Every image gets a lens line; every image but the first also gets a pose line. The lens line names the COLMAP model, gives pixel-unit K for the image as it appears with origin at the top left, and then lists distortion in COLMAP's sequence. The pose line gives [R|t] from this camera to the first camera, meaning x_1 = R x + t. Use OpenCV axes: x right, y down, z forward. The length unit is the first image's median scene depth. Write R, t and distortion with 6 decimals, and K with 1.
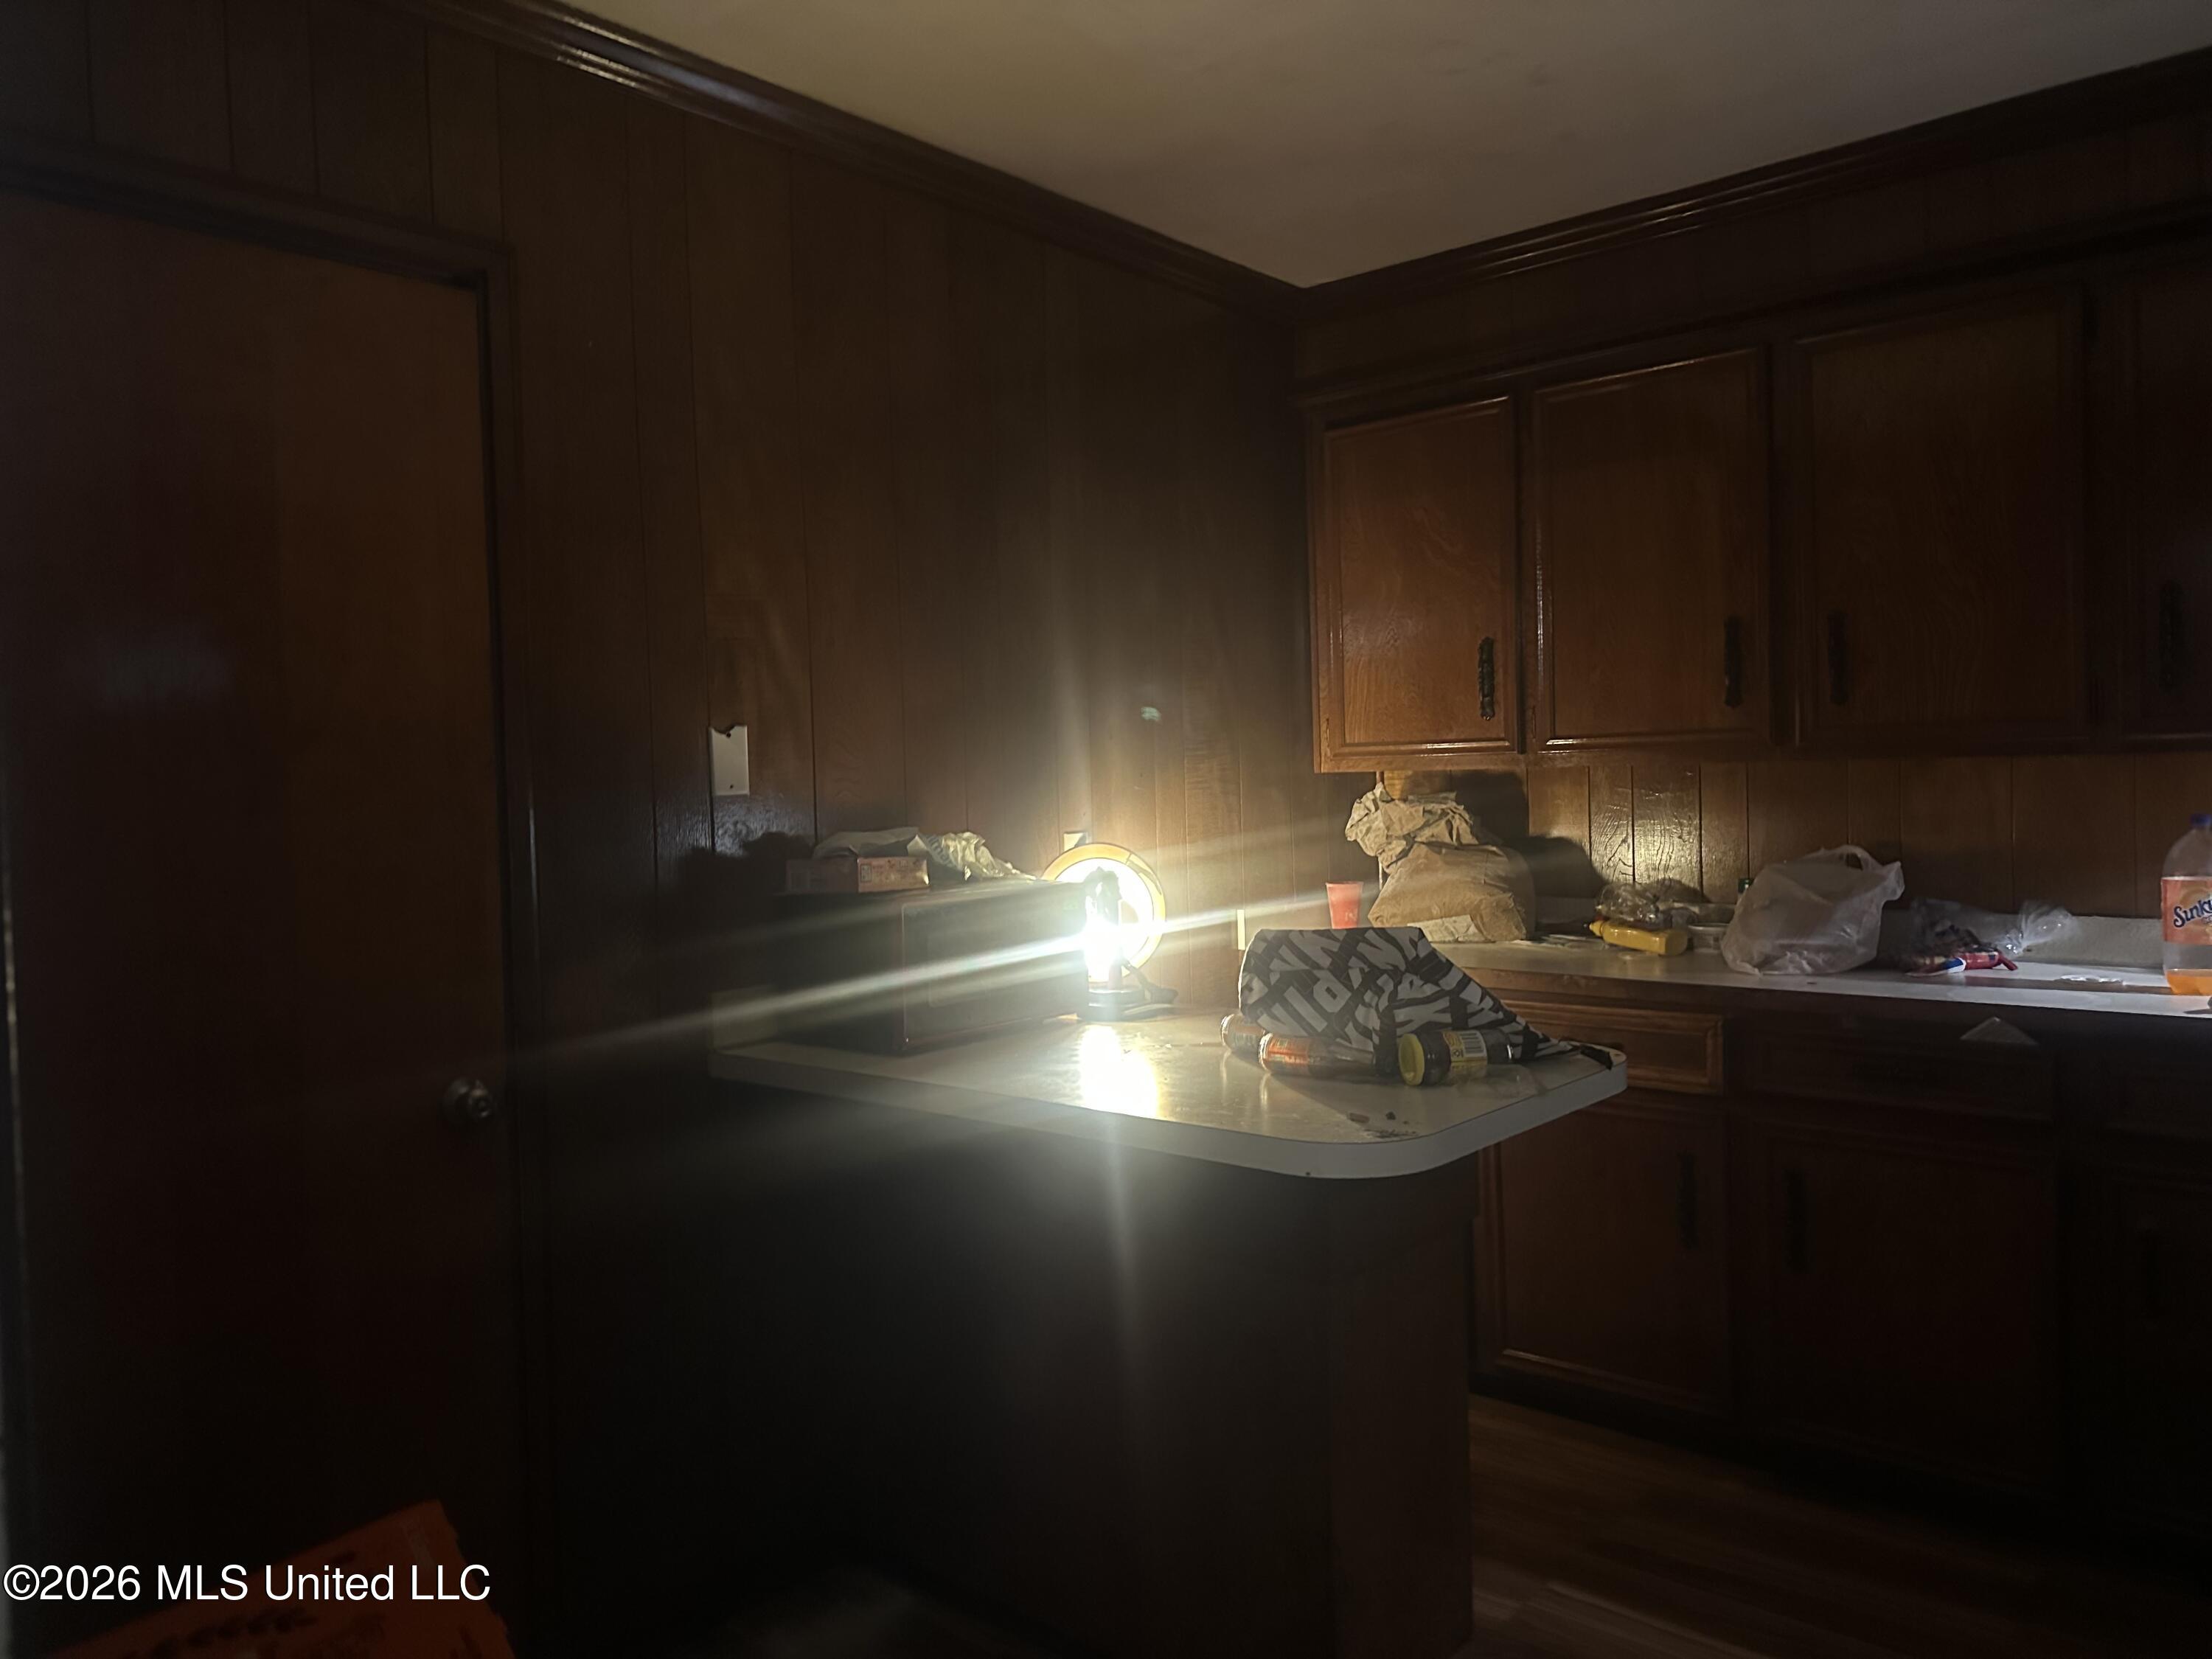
lens RADIAL K [[1568.6, 0, 1111.8], [0, 1568.6, 815.5], [0, 0, 1]] dist [0.034848, -0.043451]
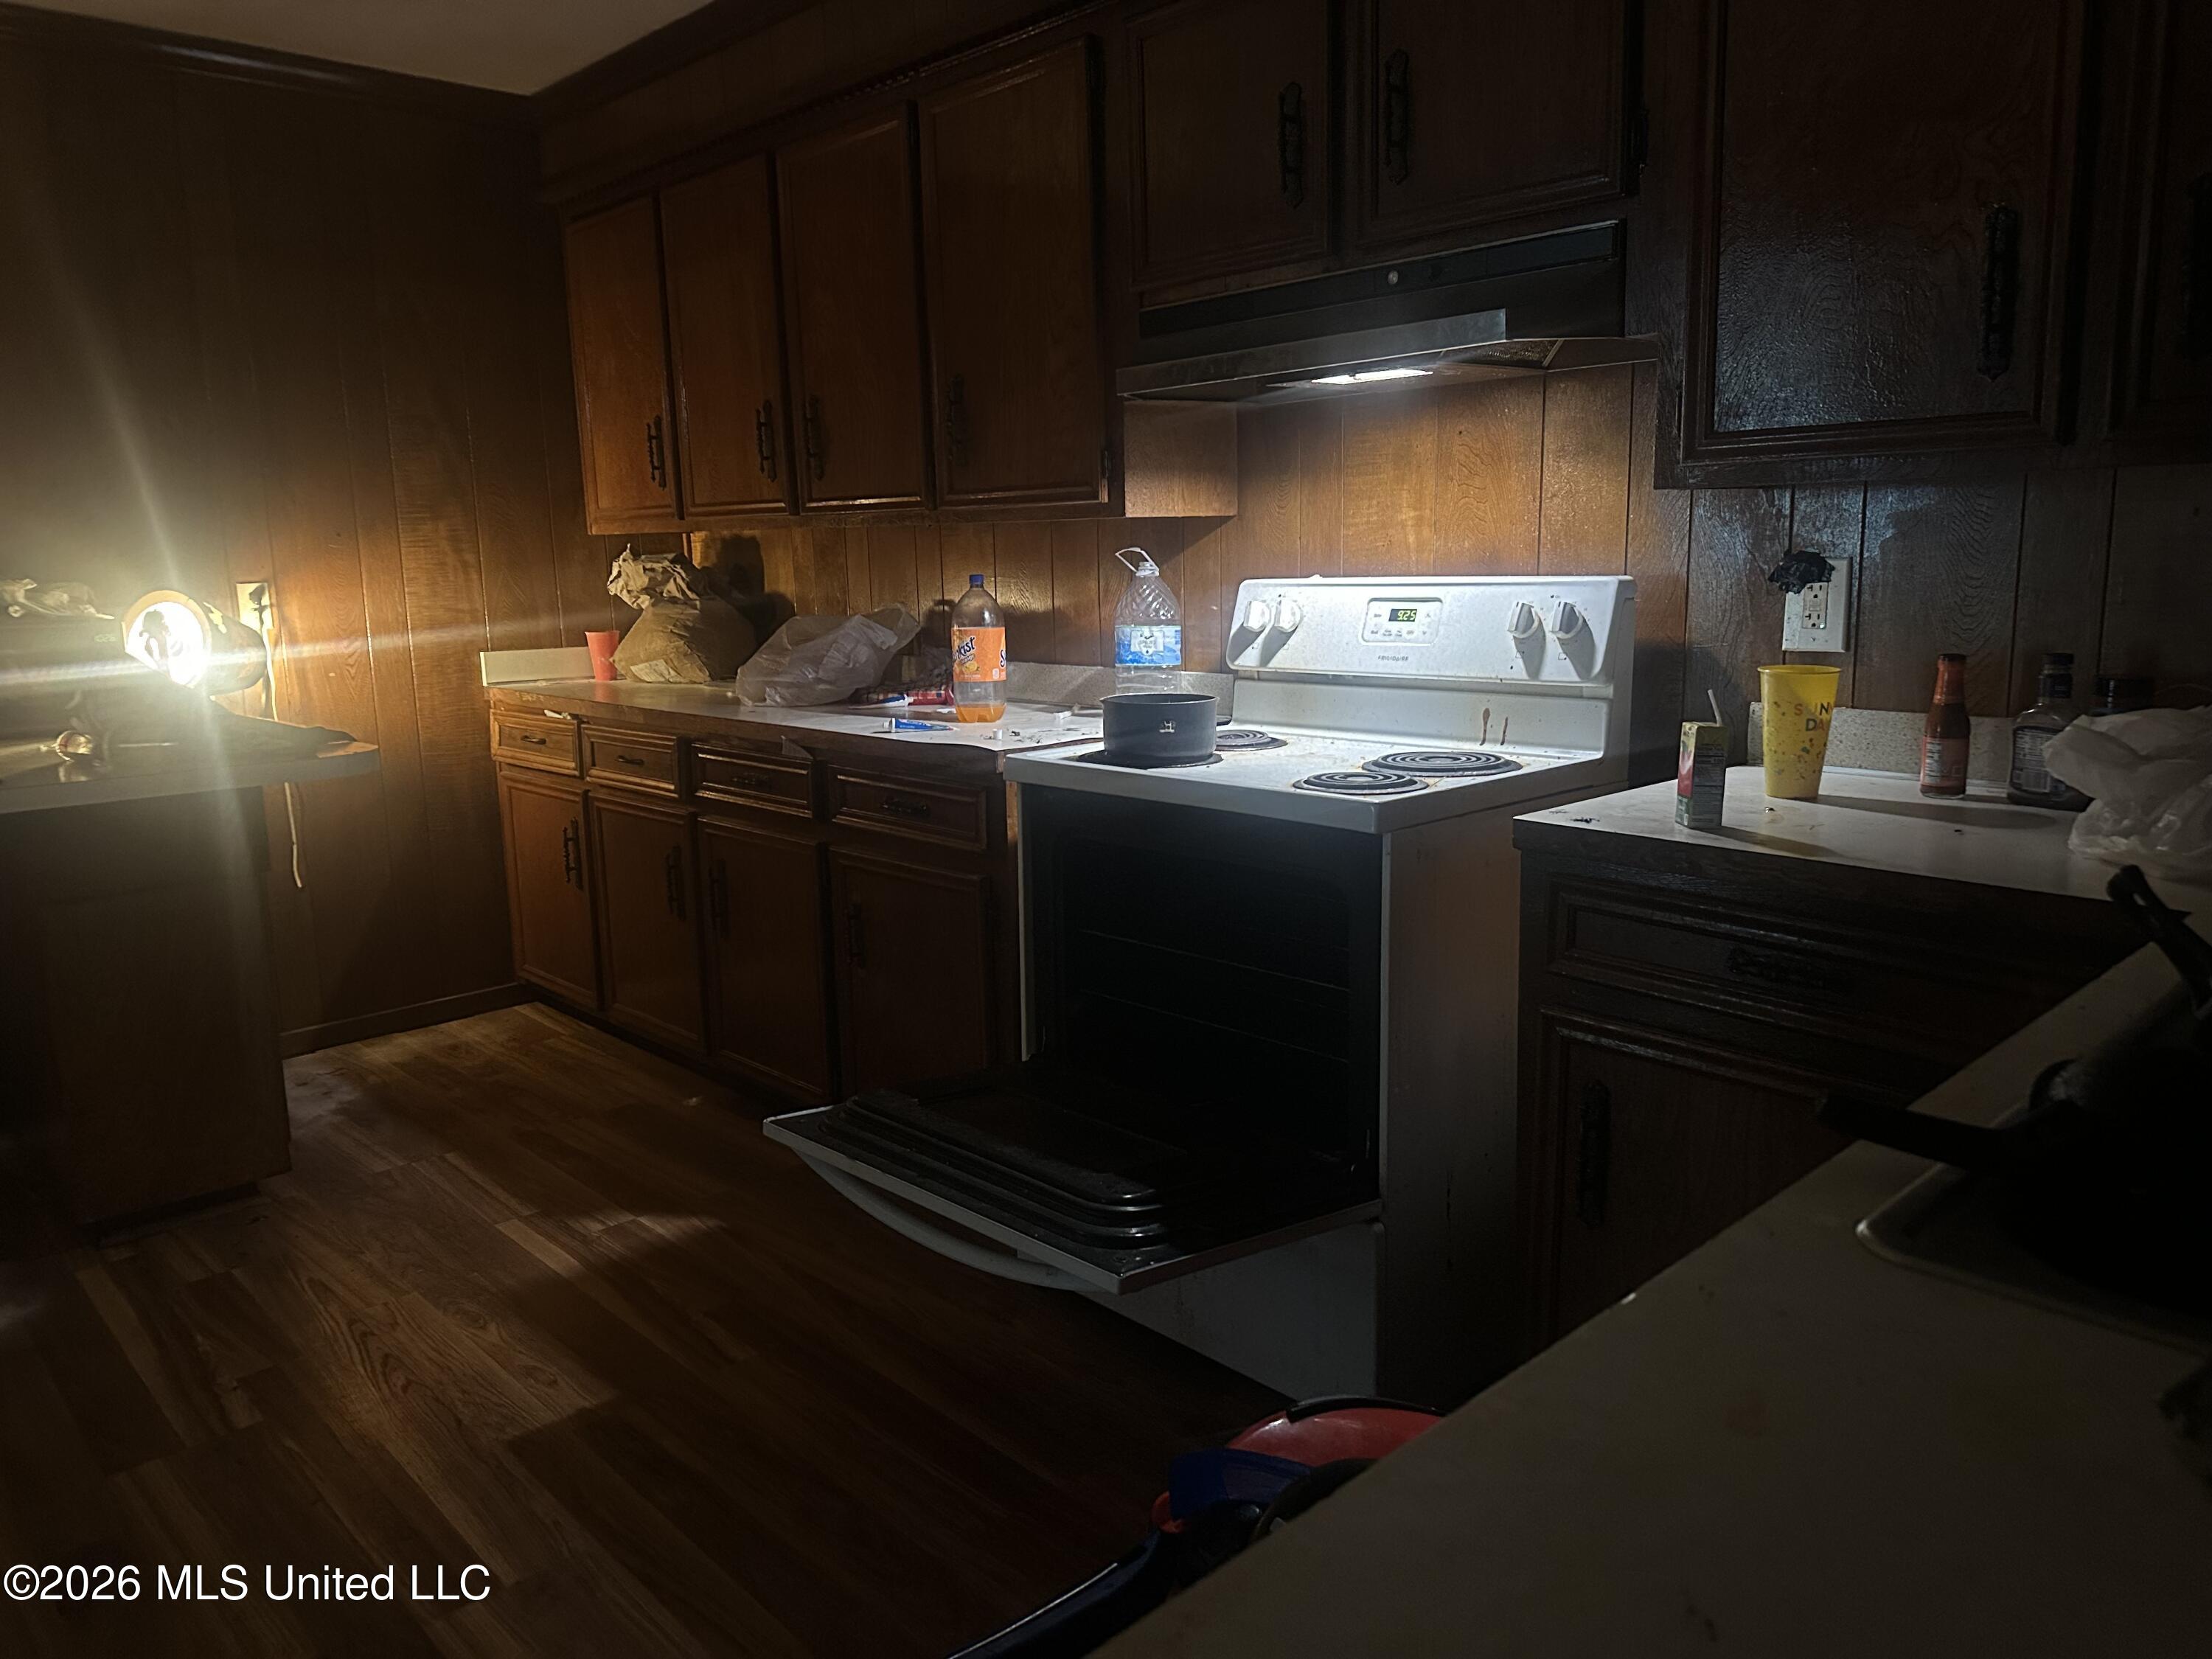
lens RADIAL K [[1568.6, 0, 1102.6], [0, 1568.6, 833.6], [0, 0, 1]] dist [0.034848, -0.043451]
pose [[0.993577, 0.028390, -0.109538, 0.695871], [-0.011300, 0.988070, 0.153587, 0.008266], [0.112591, -0.151363, 0.982045, -0.144691]]
